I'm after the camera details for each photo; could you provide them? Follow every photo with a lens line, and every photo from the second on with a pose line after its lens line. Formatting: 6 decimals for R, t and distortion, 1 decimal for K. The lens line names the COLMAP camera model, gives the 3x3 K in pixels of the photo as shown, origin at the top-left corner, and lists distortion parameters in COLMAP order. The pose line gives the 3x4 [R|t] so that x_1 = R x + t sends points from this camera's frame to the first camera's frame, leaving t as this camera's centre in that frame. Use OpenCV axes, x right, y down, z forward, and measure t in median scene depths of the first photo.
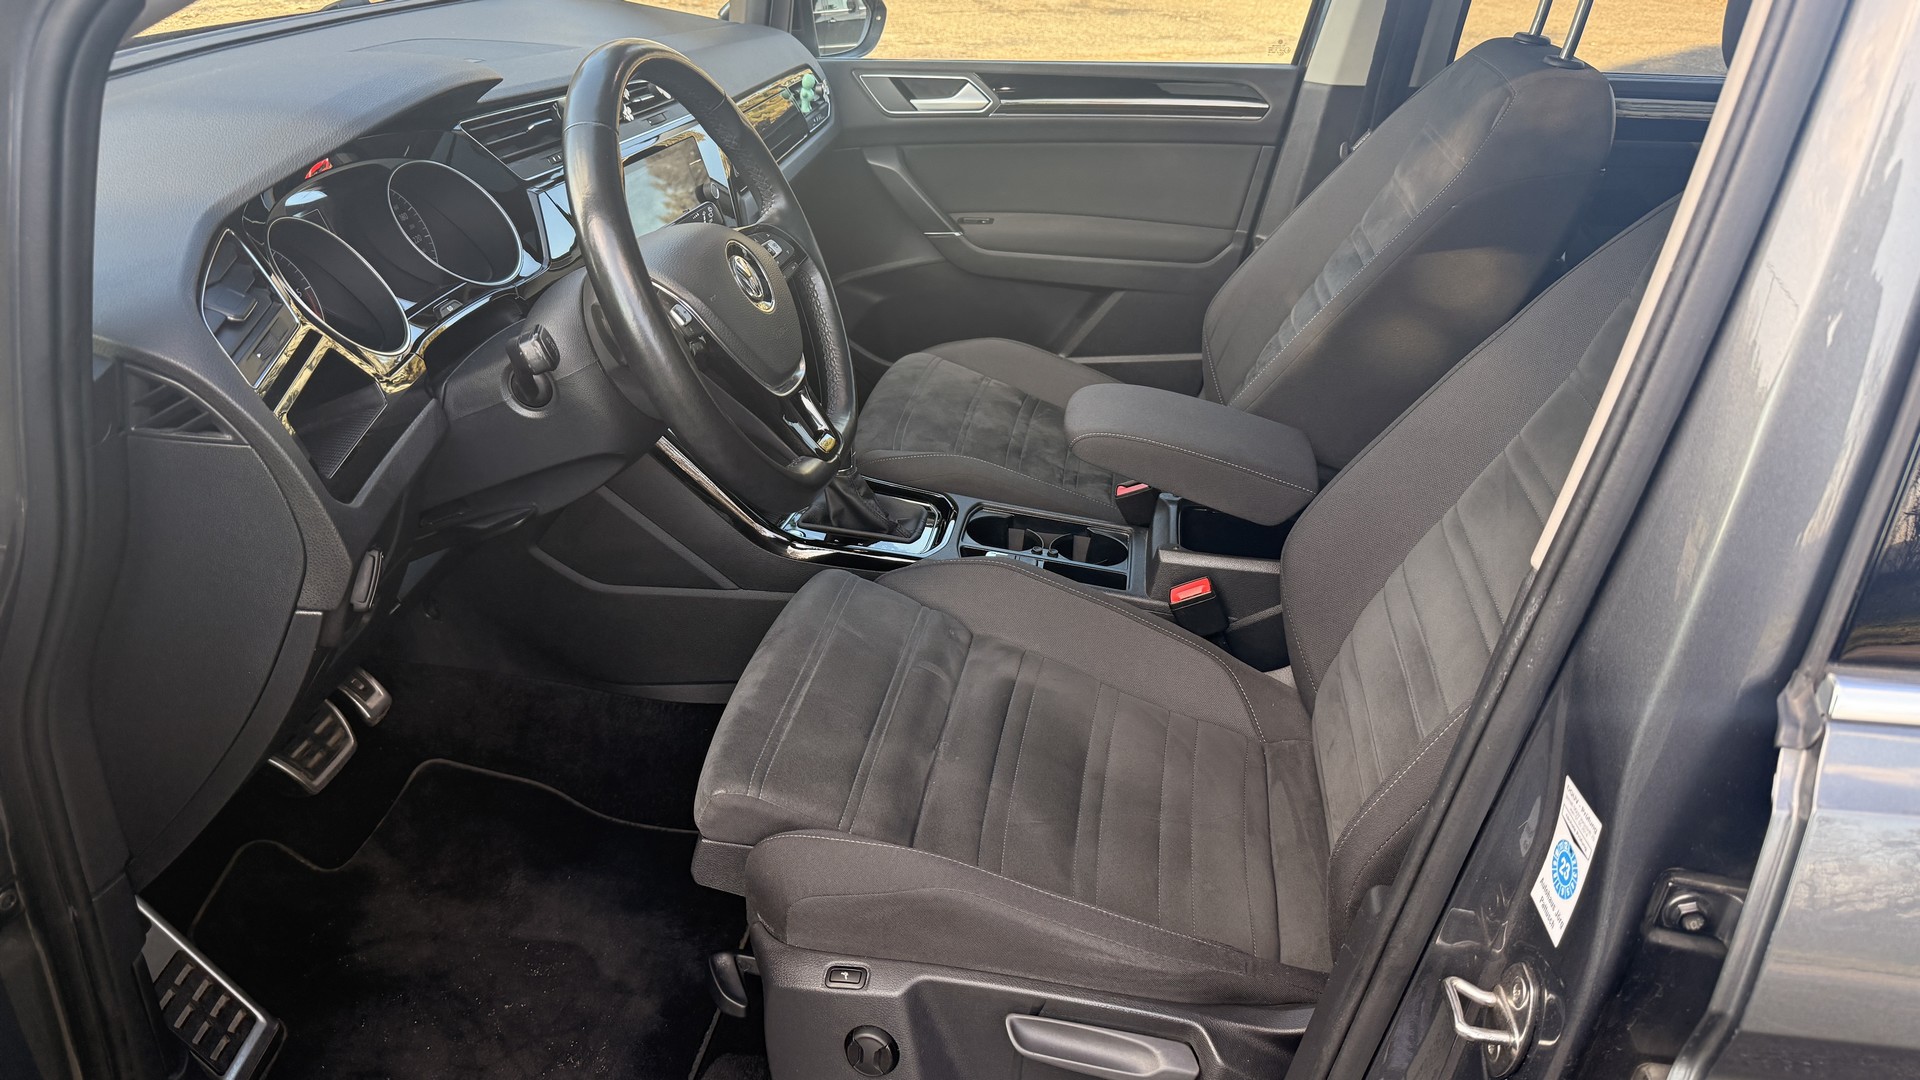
lens RADIAL K [[1316.3, 0, 964.5], [0, 1316.3, 567.7], [0, 0, 1]] dist [0.028561, -0.003274]
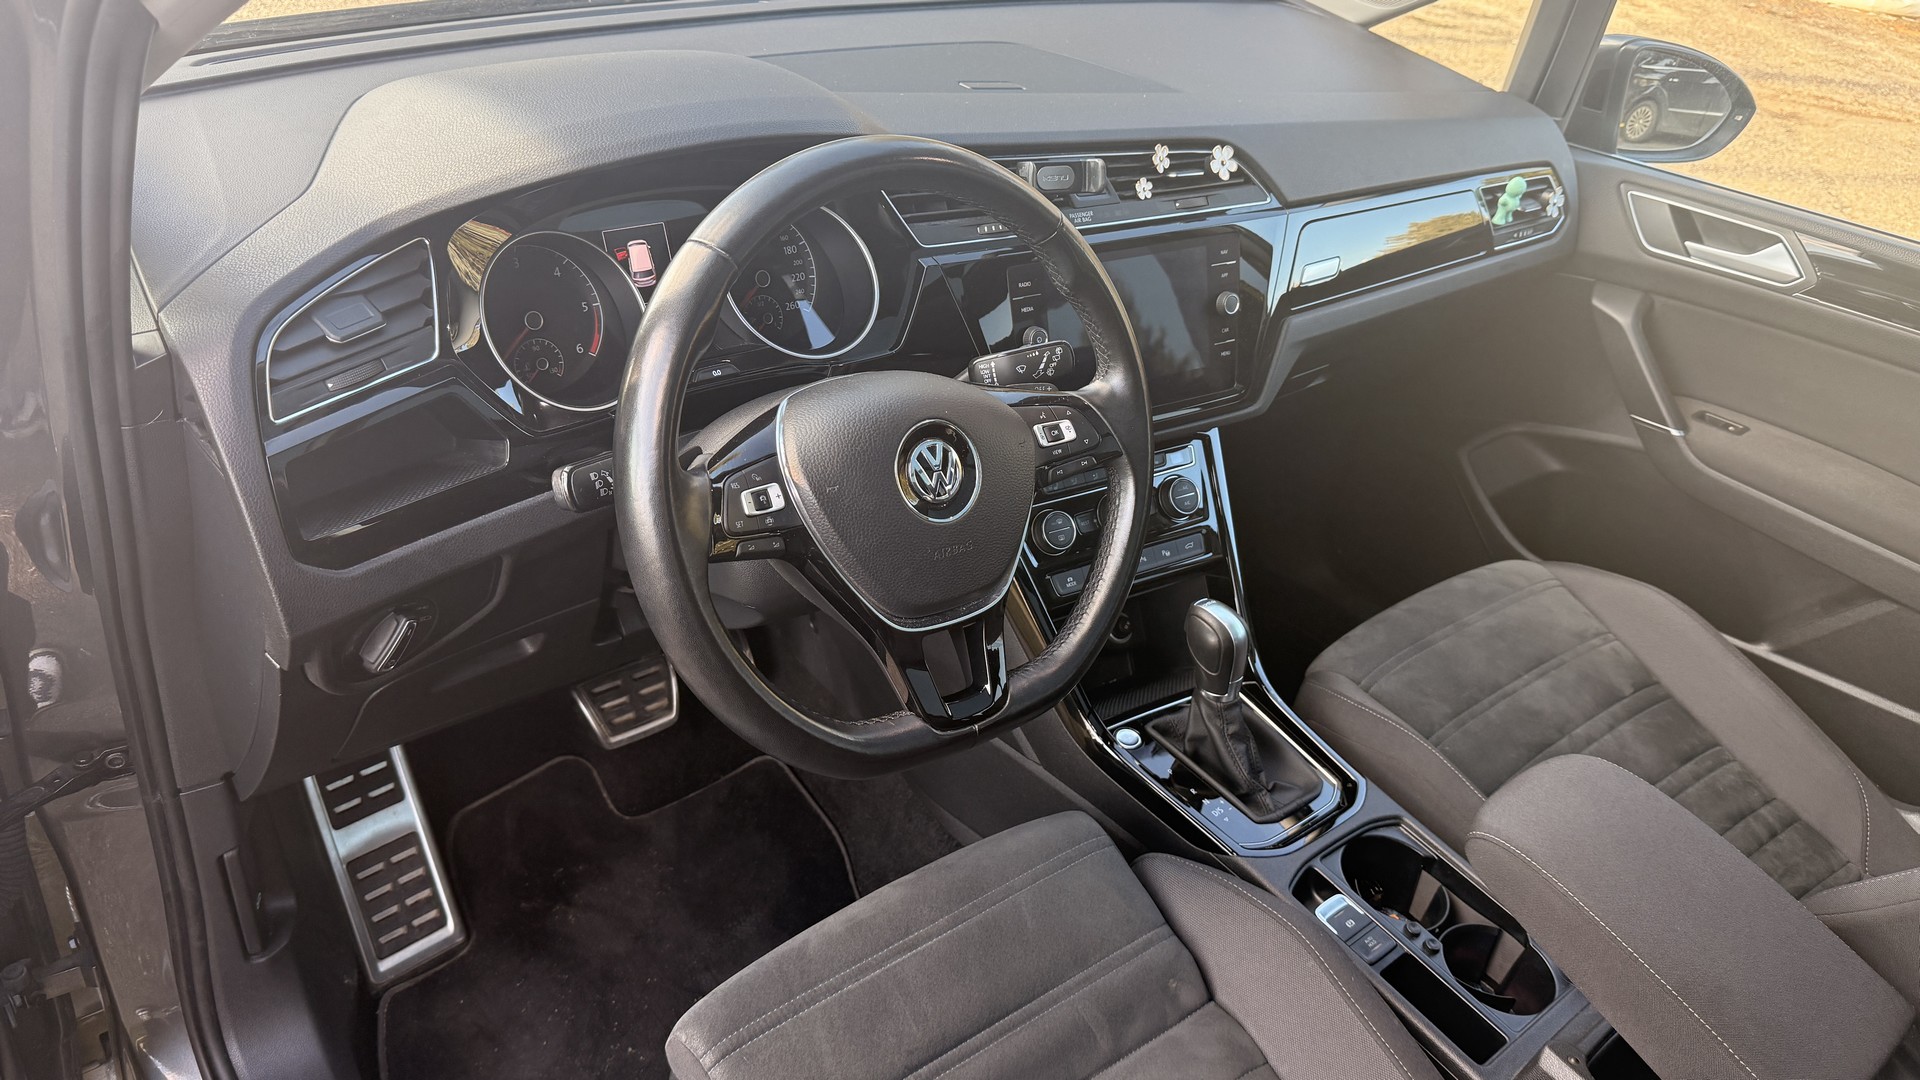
lens RADIAL K [[1328.3, 0, 960.0], [0, 1328.3, 540.0], [0, 0, 1]] dist [0.033175, -0.041557]
pose [[0.726946, 0.399989, -0.558174, 0.194147], [-0.395559, 0.908351, 0.135764, -0.202604], [0.561322, 0.122098, 0.818541, 0.277689]]
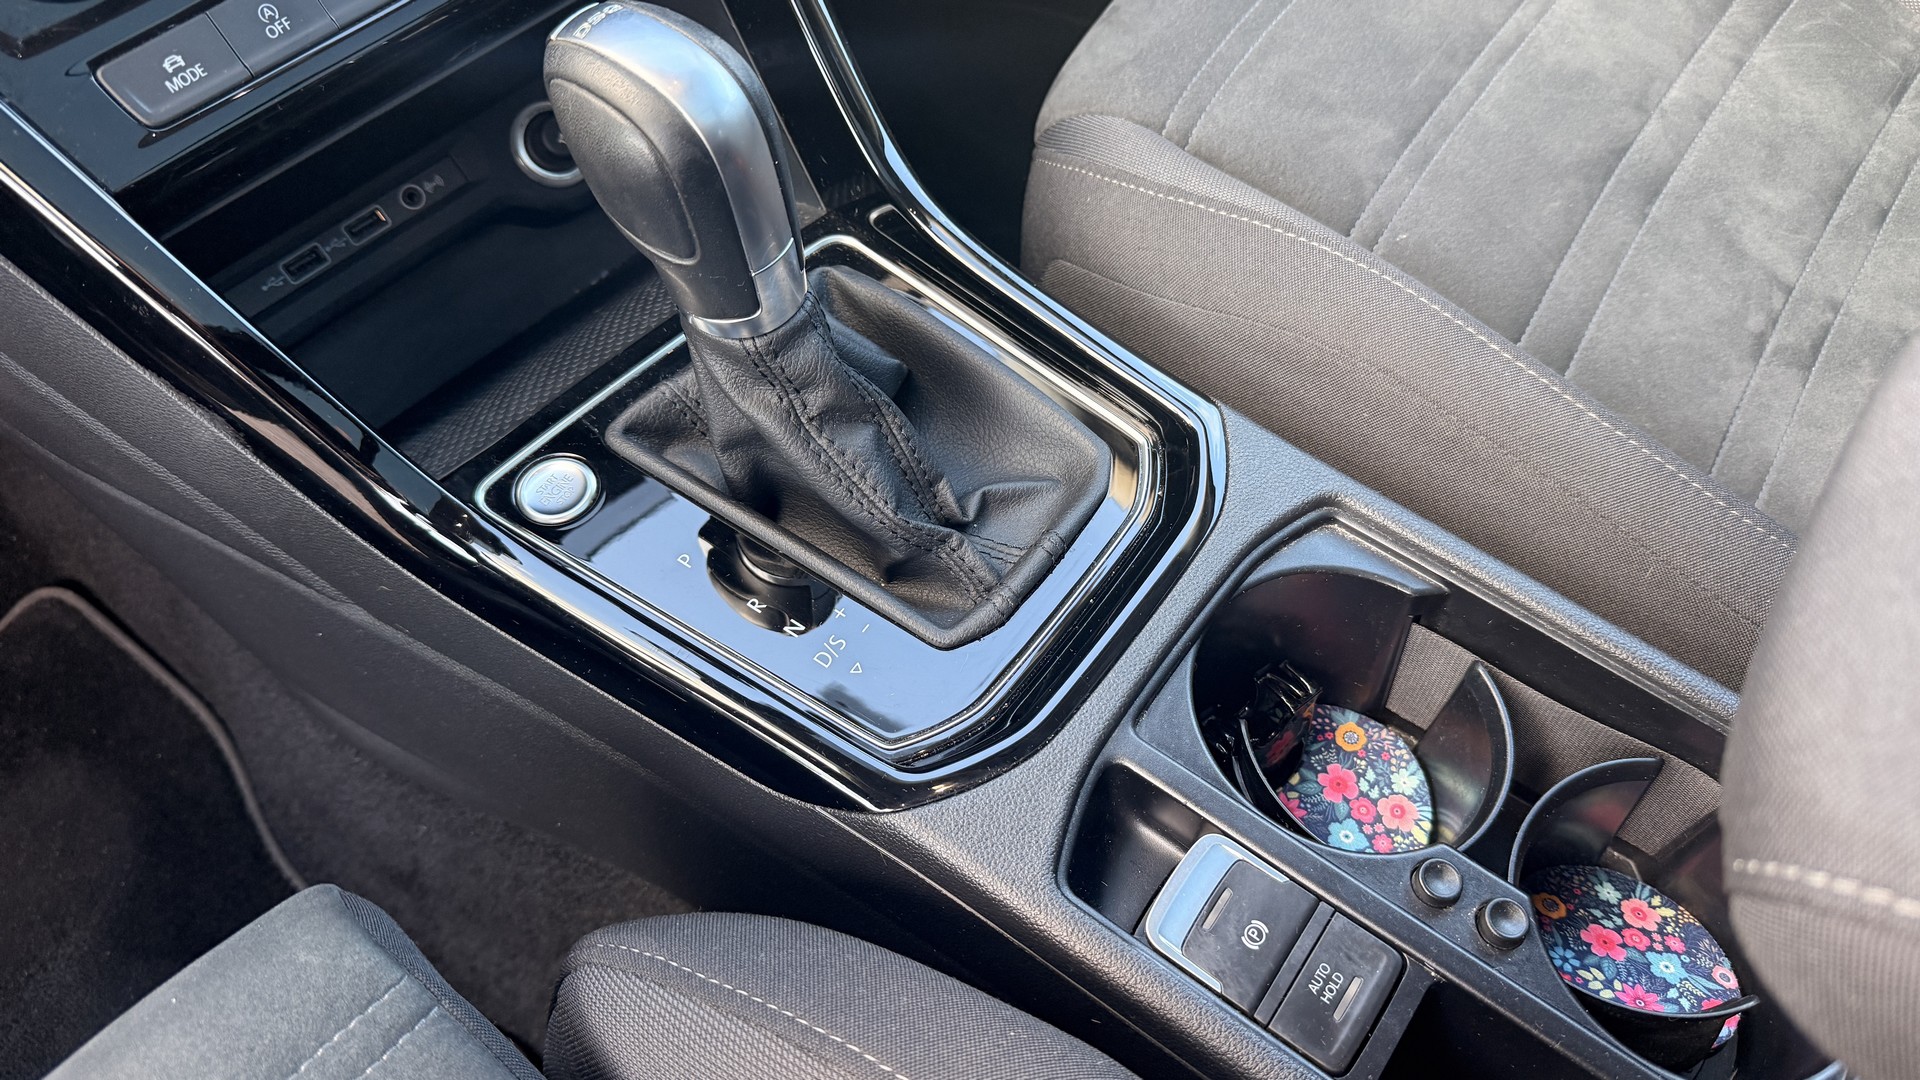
lens RADIAL K [[1343.9, 0, 961.4], [0, 1343.9, 502.0], [0, 0, 1]] dist [0.027719, -0.058129]
pose [[0.873816, 0.342558, -0.345107, 0.042126], [-0.167816, 0.878567, 0.447166, -0.163921], [0.456380, -0.332826, 0.825193, 0.808097]]
